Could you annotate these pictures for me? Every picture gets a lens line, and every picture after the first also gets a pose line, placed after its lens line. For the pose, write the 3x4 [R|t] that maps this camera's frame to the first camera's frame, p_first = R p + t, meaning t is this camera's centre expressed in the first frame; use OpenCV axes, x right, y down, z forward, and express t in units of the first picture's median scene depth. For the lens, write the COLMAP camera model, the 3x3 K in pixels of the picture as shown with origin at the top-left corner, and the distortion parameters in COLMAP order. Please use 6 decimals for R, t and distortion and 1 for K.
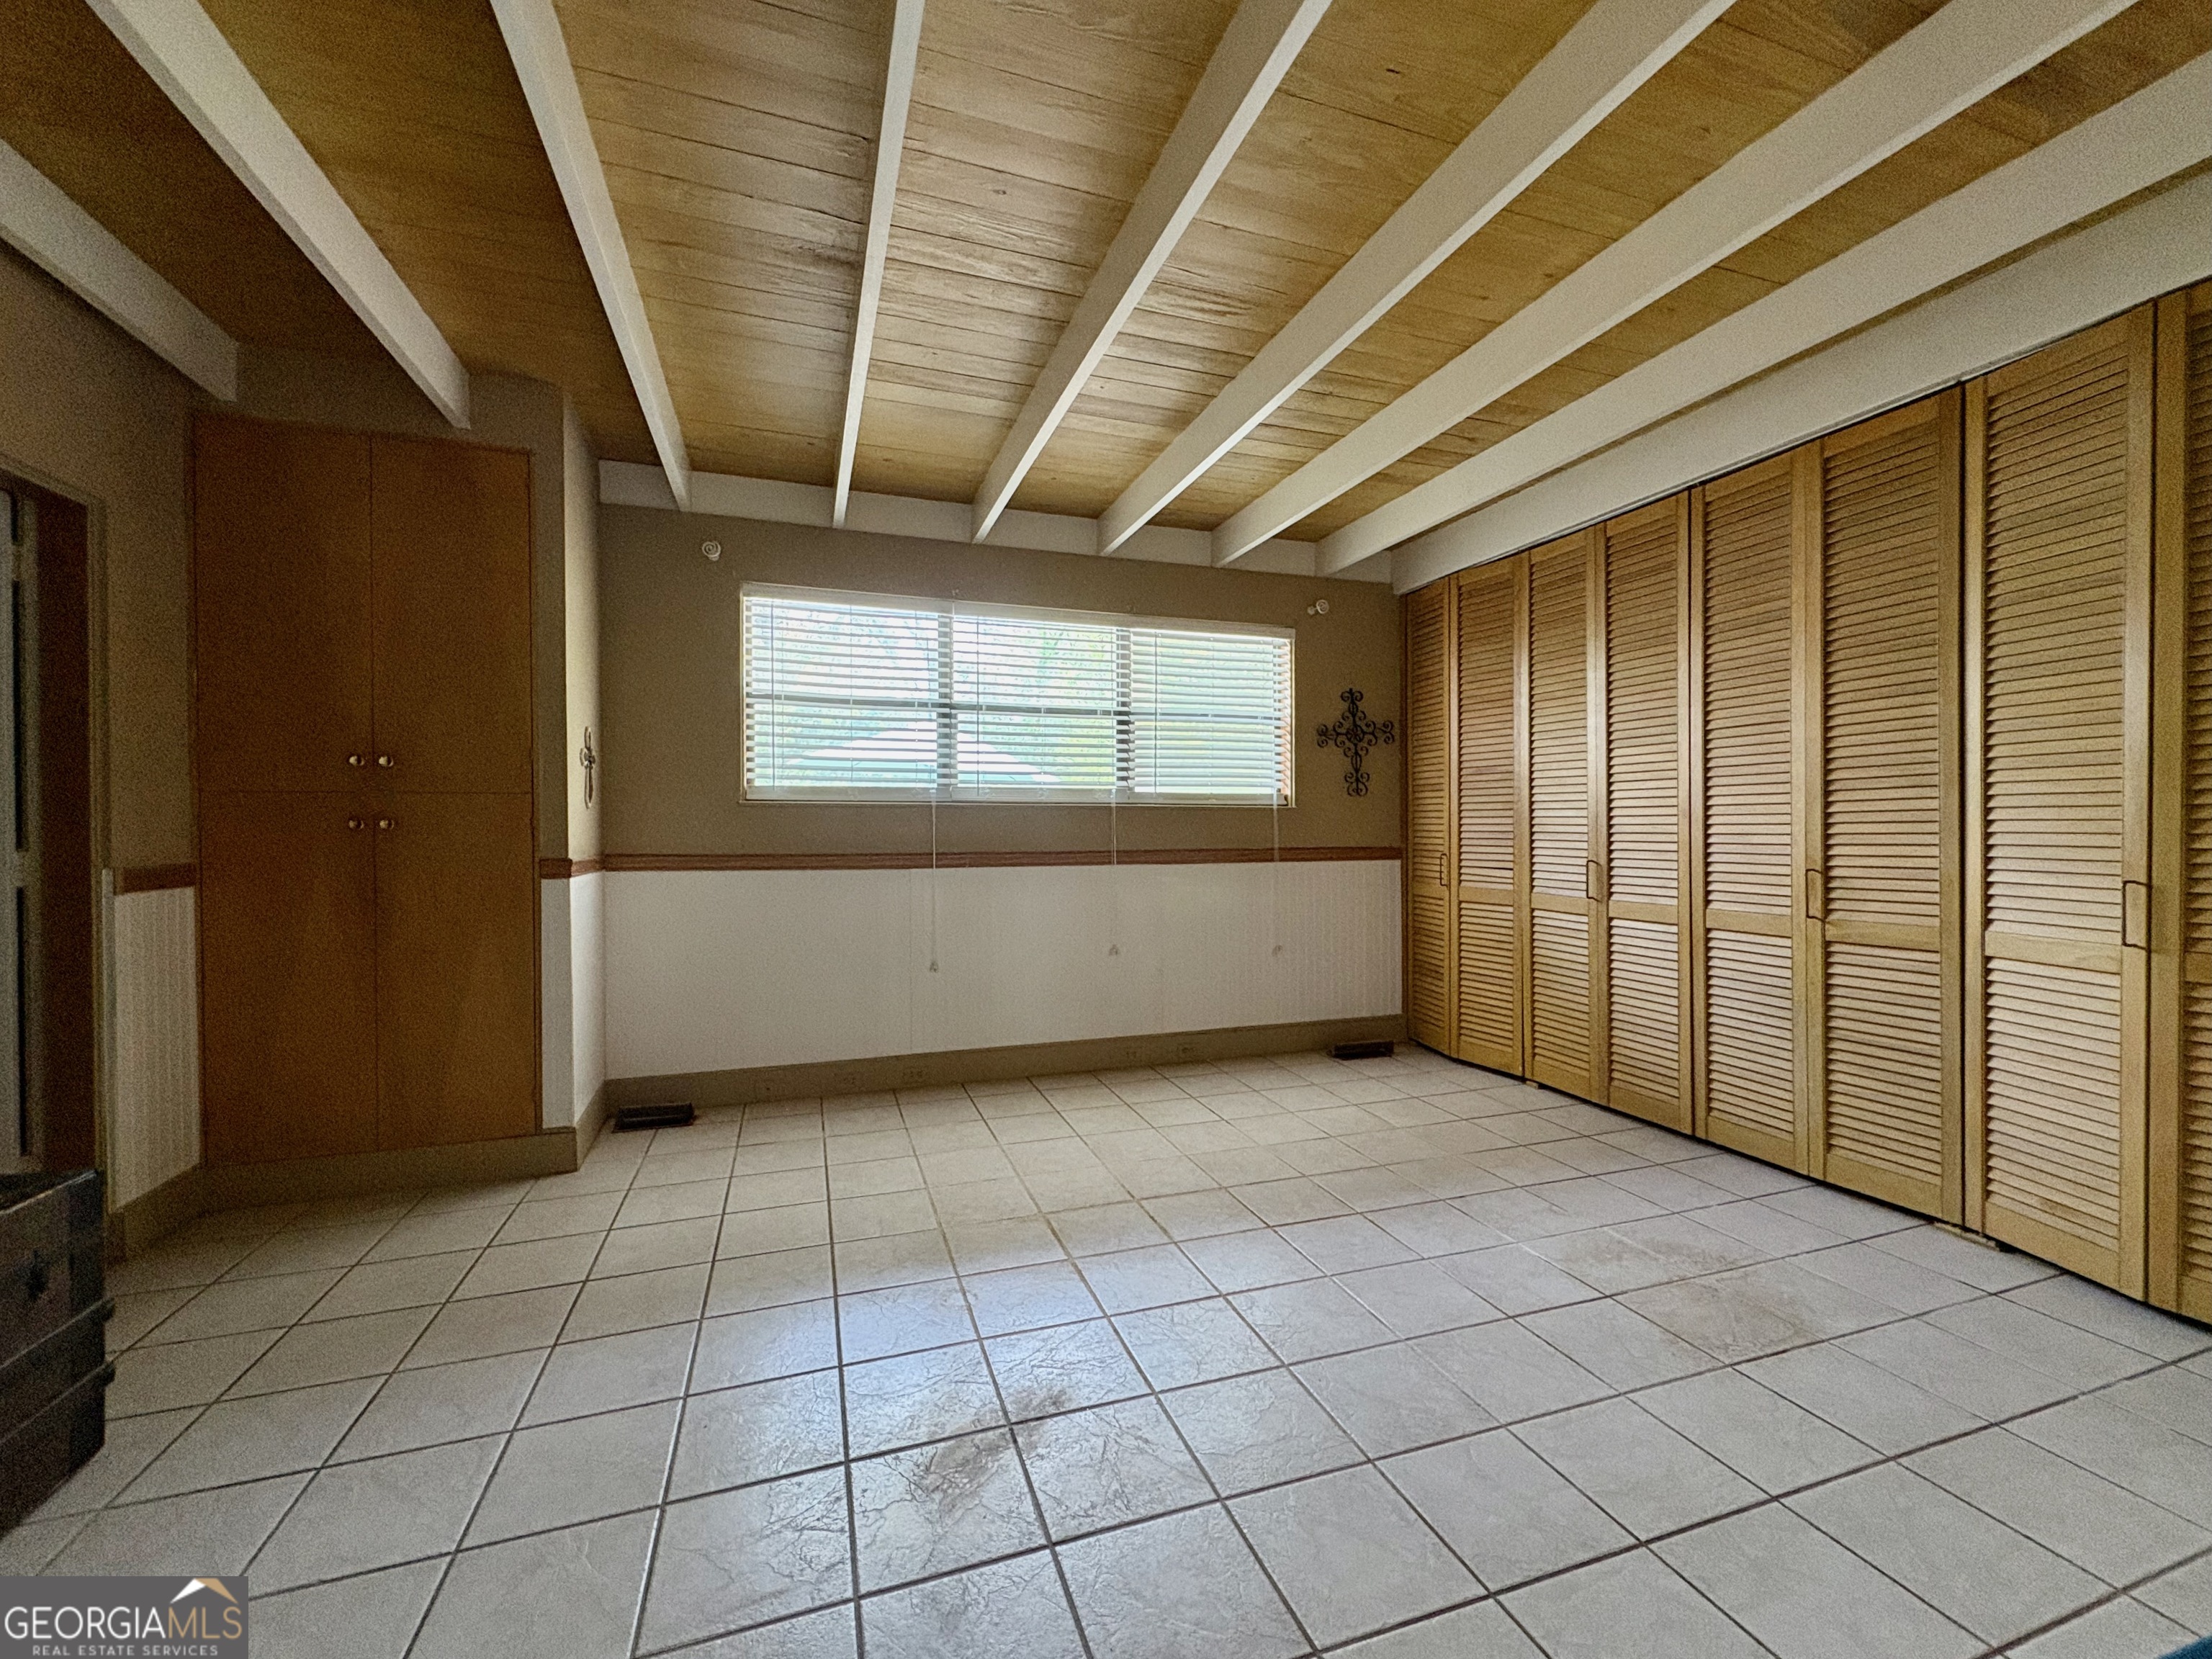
lens RADIAL K [[901.1, 0, 1106.0], [0, 901.1, 829.5], [0, 0, 1]] dist [0.001479, -0.000175]
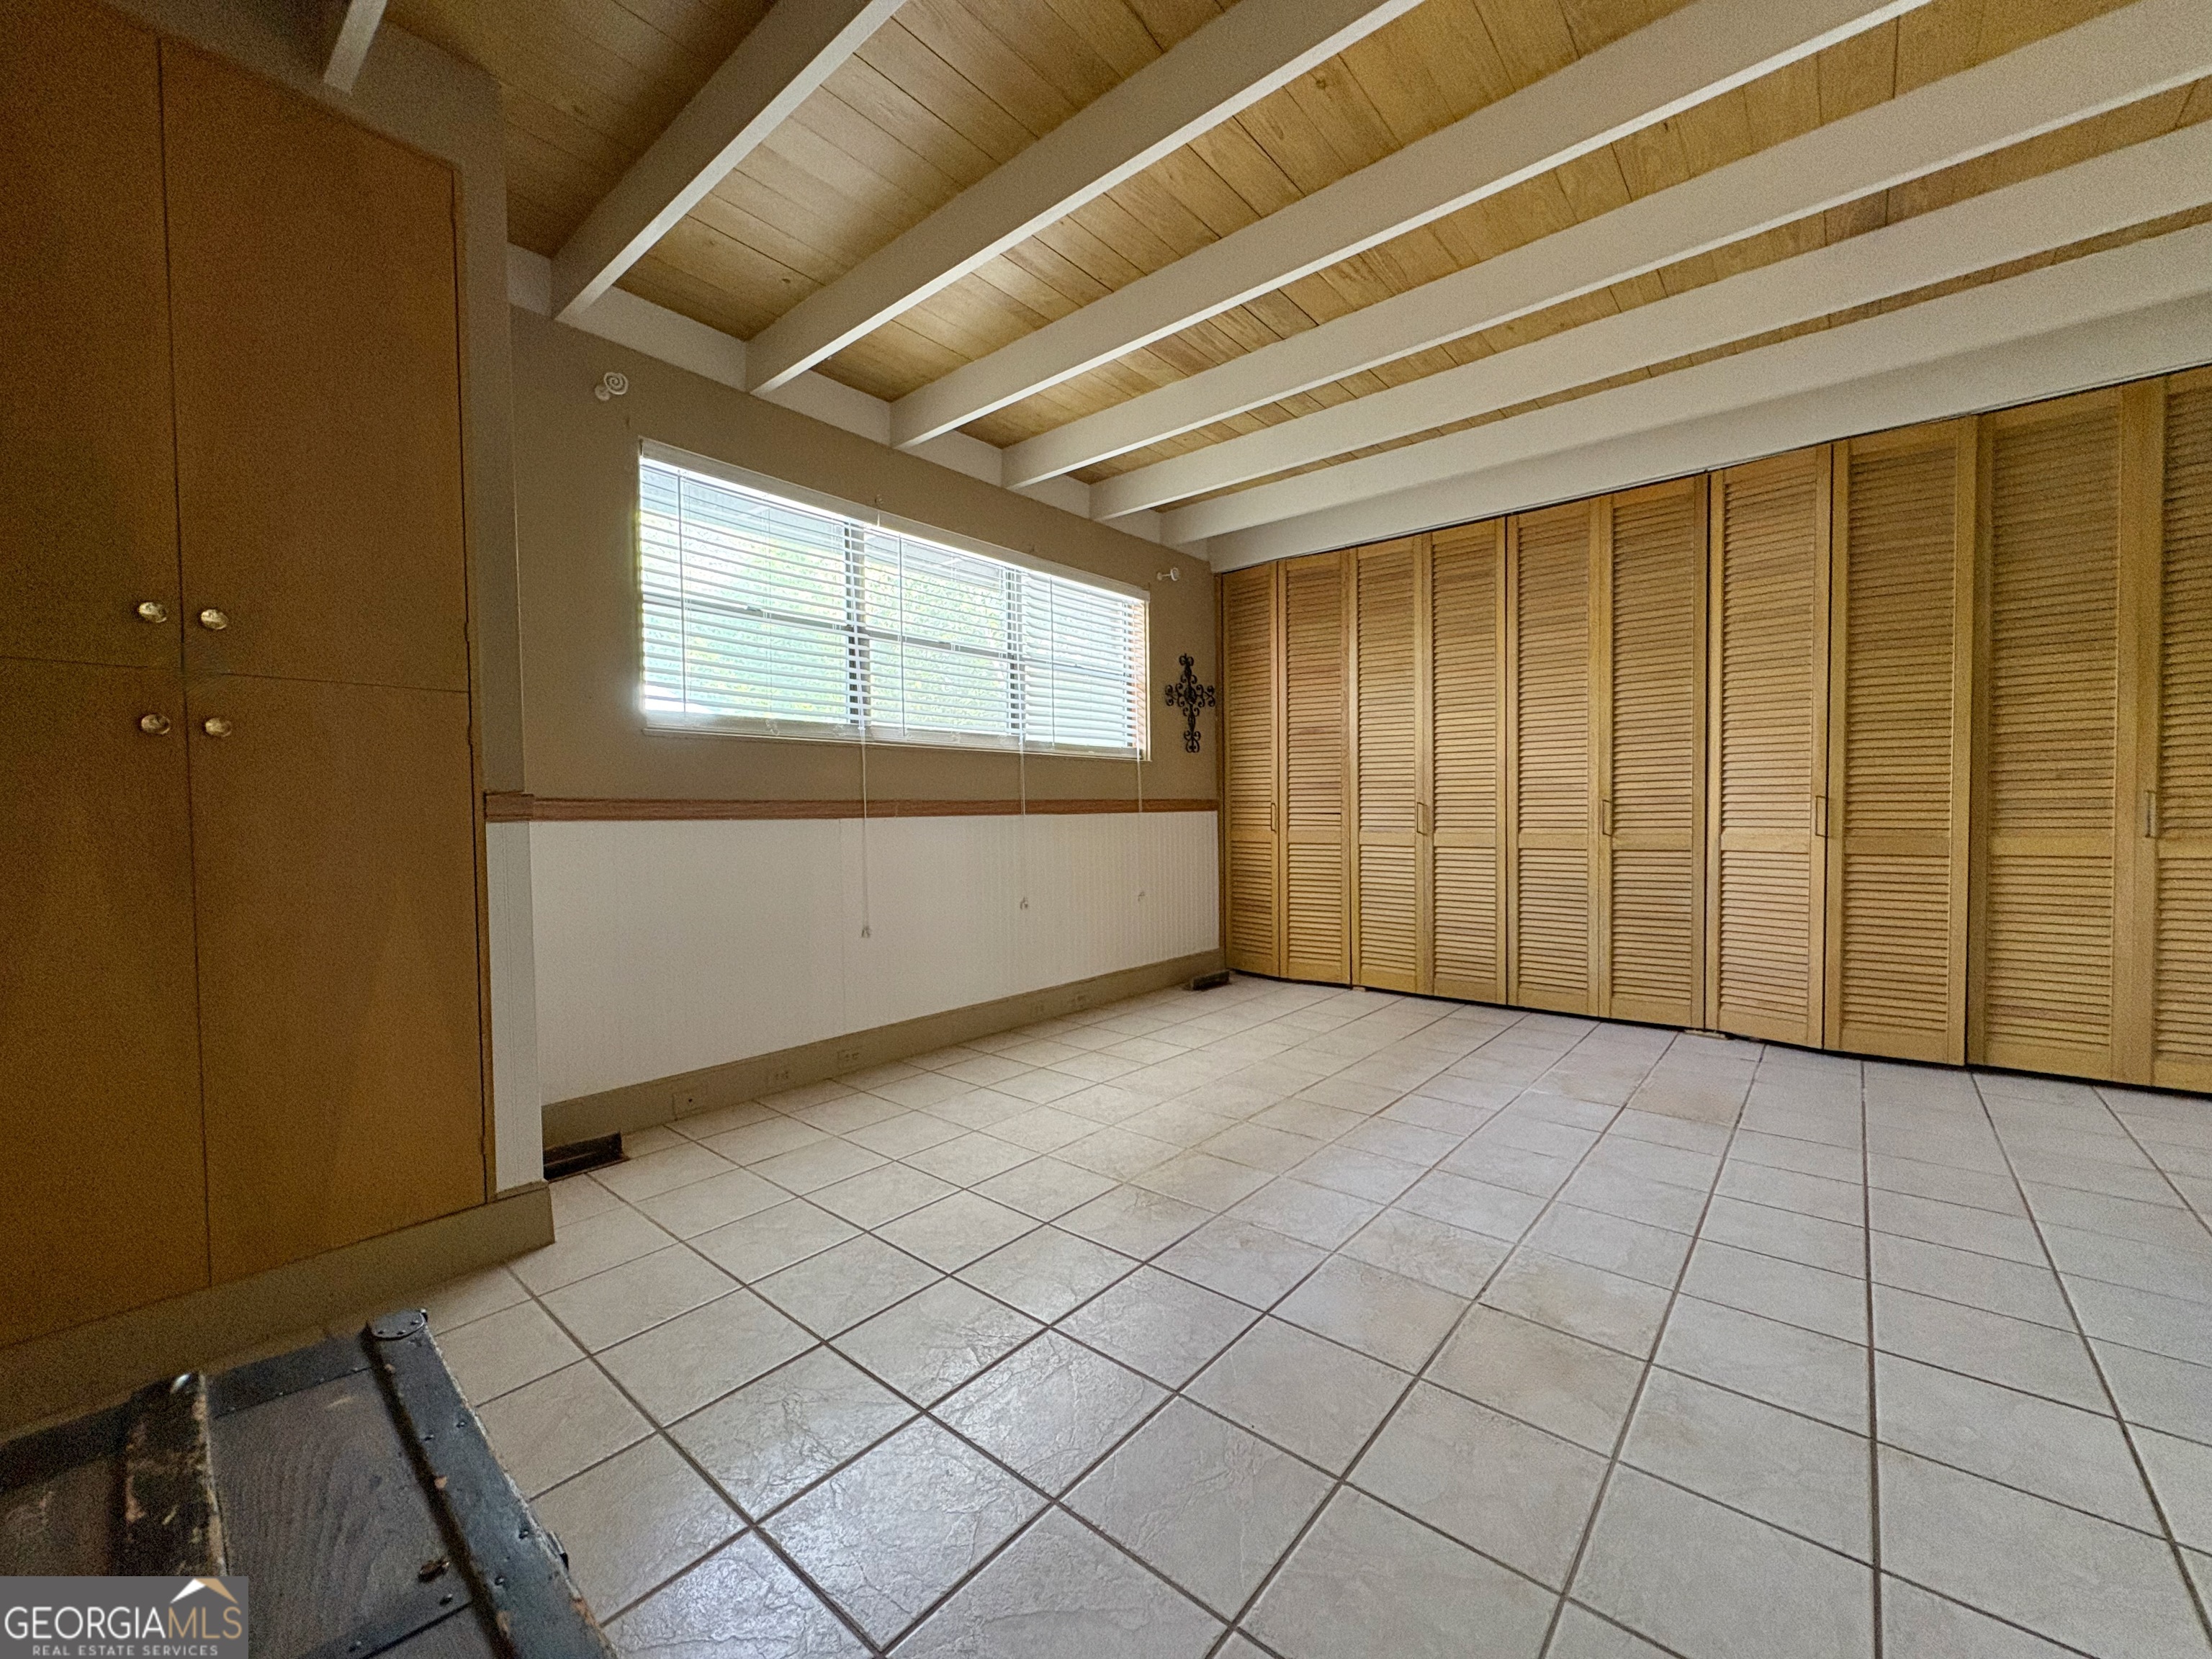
lens RADIAL K [[888.7, 0, 1106.0], [0, 888.7, 829.5], [0, 0, 1]] dist [0.000428, 0.000281]
pose [[0.856884, -0.019131, 0.515154, -0.493264], [0.010049, 0.999741, 0.020413, 0.044380], [-0.515411, -0.012315, 0.856854, 0.170176]]
